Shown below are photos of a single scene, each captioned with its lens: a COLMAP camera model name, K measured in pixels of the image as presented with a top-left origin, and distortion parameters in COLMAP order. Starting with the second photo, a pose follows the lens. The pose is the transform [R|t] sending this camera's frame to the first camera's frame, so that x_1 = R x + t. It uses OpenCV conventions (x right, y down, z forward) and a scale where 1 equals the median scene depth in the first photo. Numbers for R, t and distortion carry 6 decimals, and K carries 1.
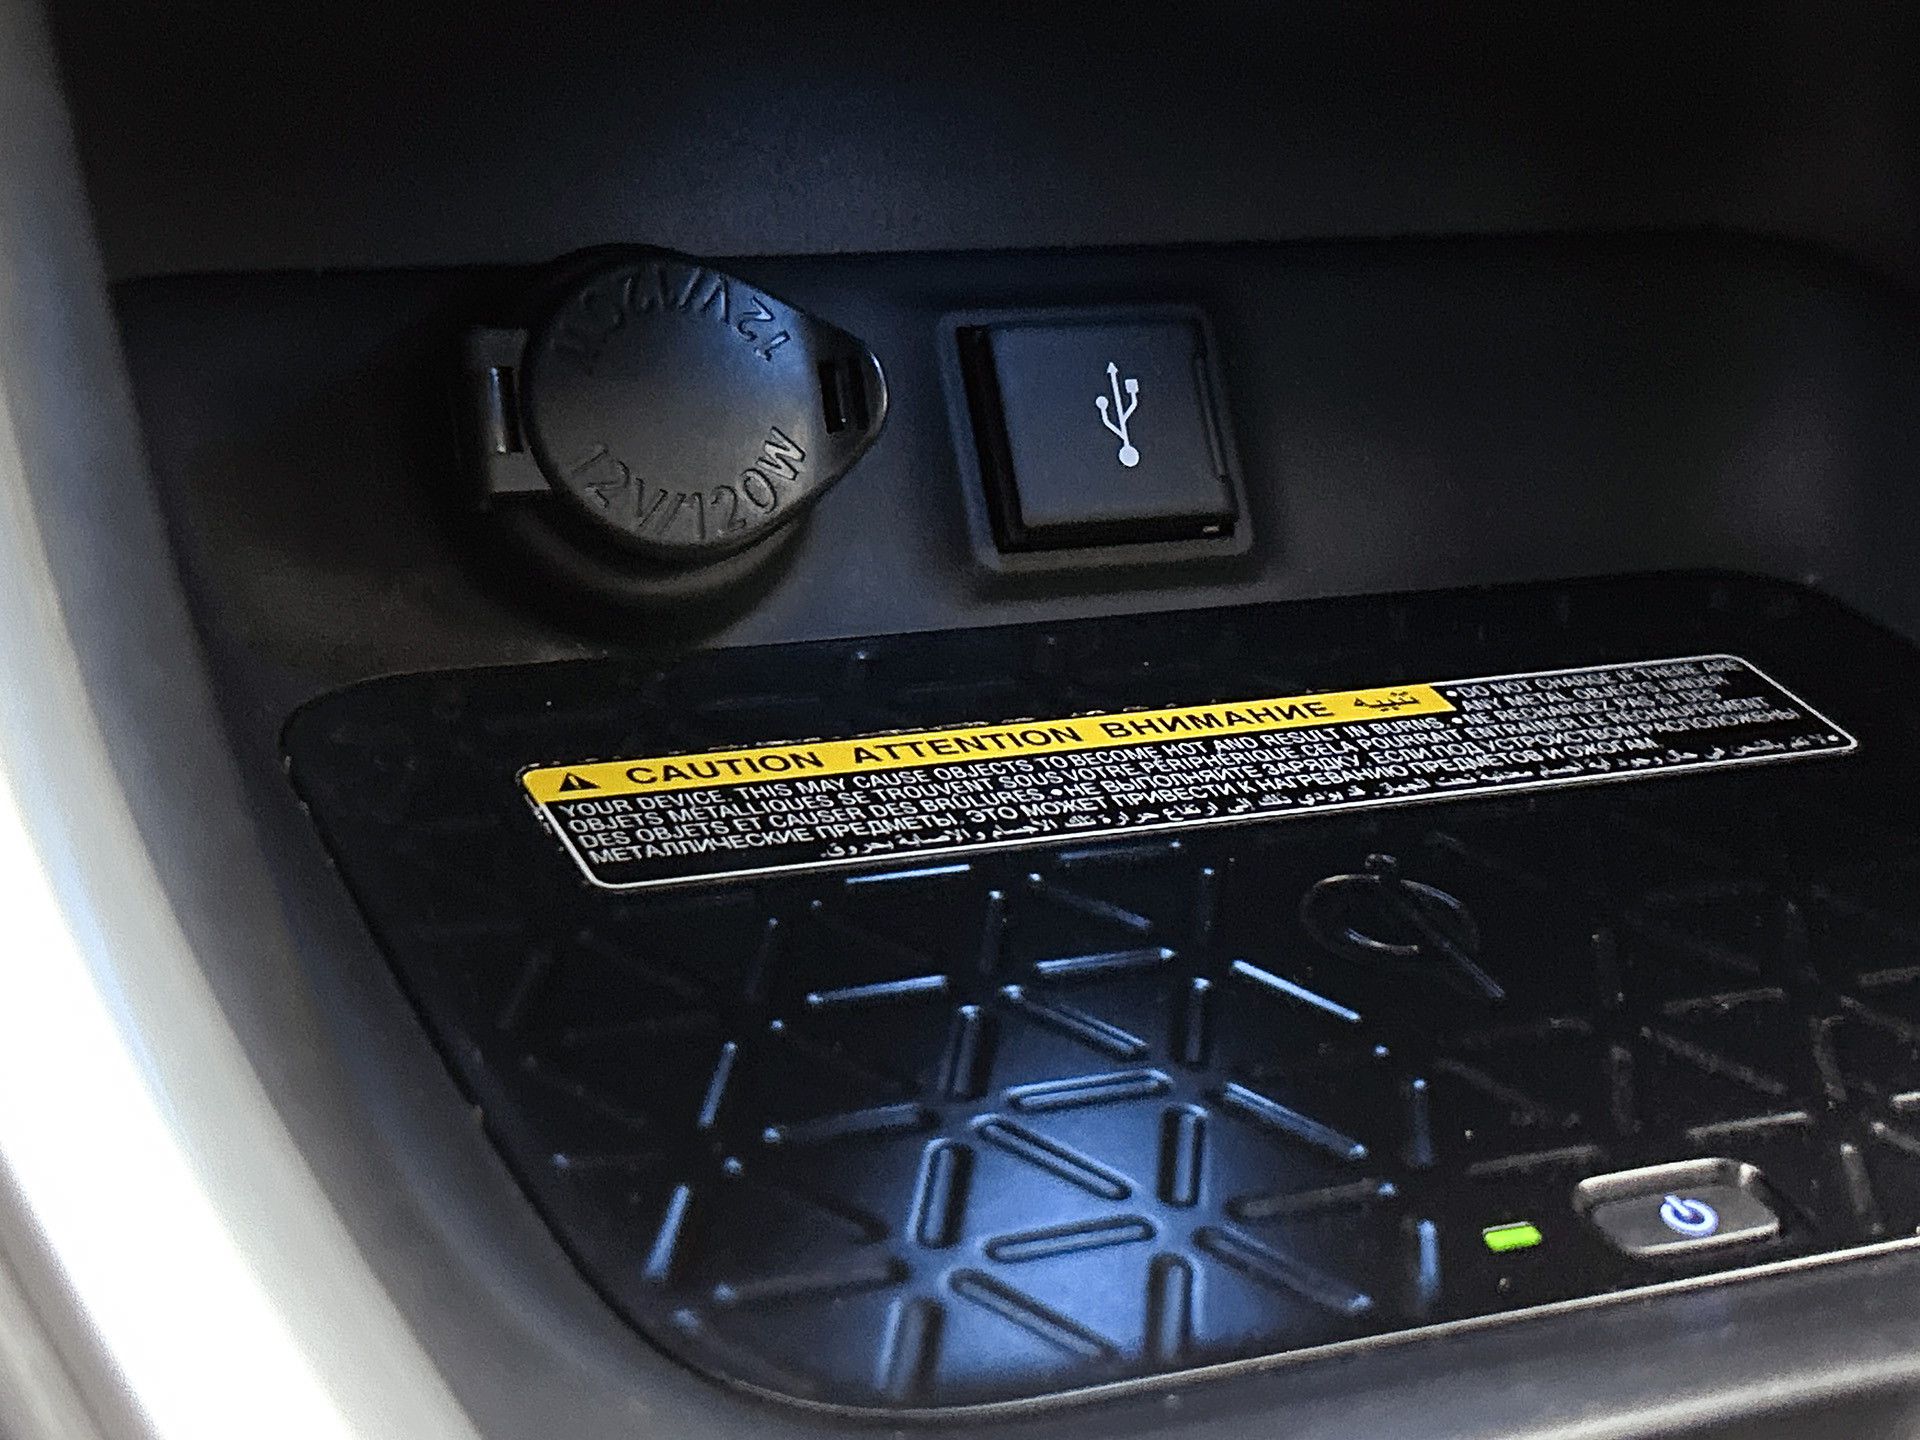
lens RADIAL K [[3303.1, 0, 944.7], [0, 3303.1, 715.4], [0, 0, 1]] dist [0.098316, 0.000000]
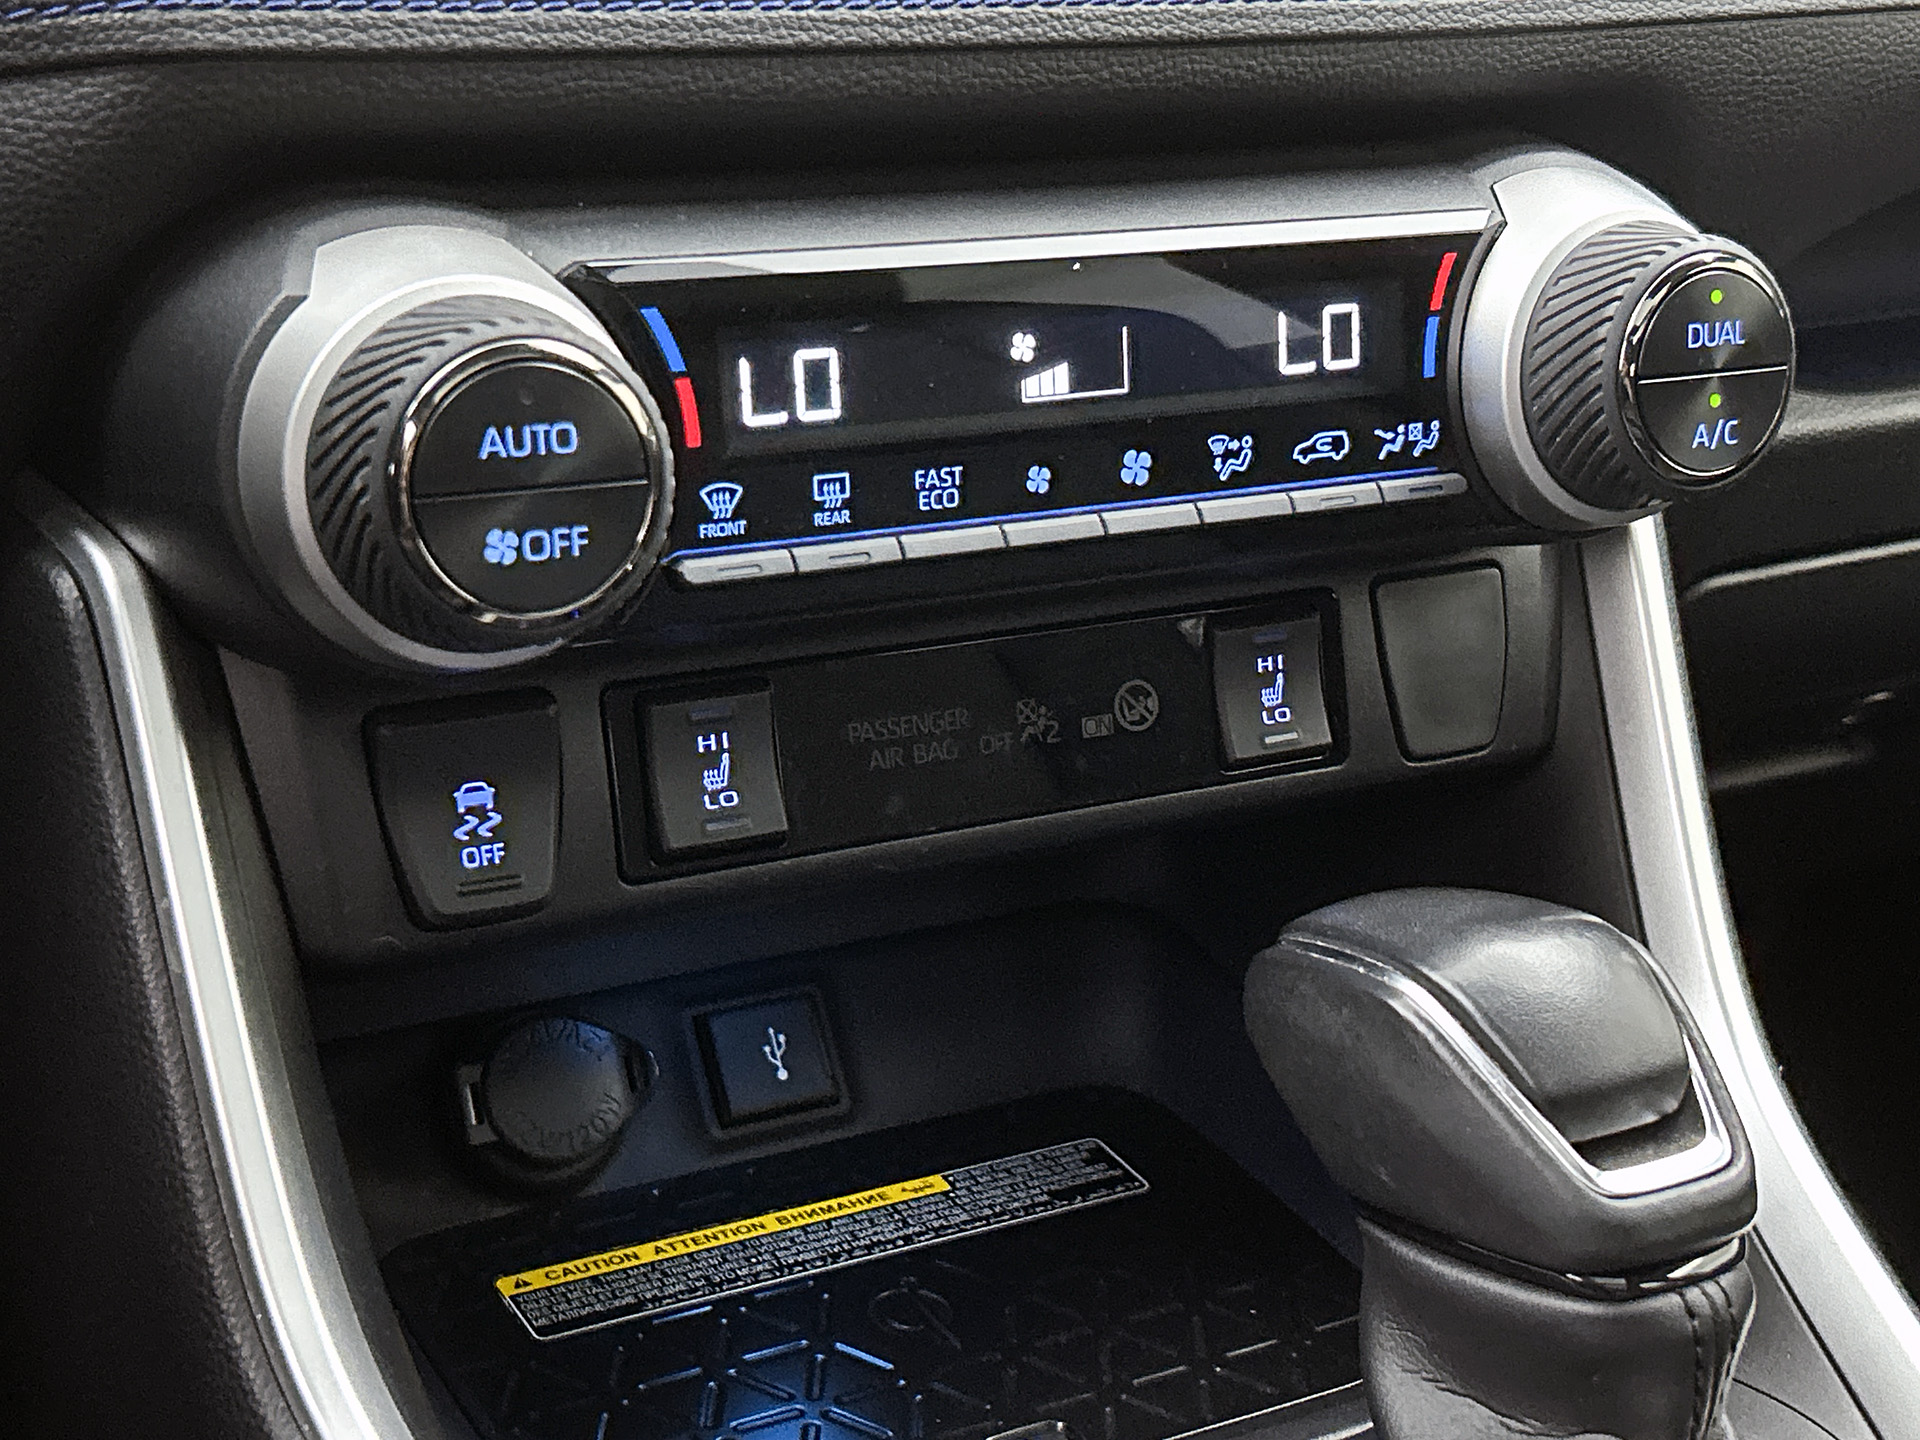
lens RADIAL K [[2832.1, 0, 971.8], [0, 2832.1, 721.8], [0, 0, 1]] dist [0.055227, 0.000000]
pose [[0.993761, -0.081703, 0.075920, 0.060846], [0.086750, 0.994059, -0.065739, -0.179948], [-0.070098, 0.071915, 0.994945, -0.793266]]
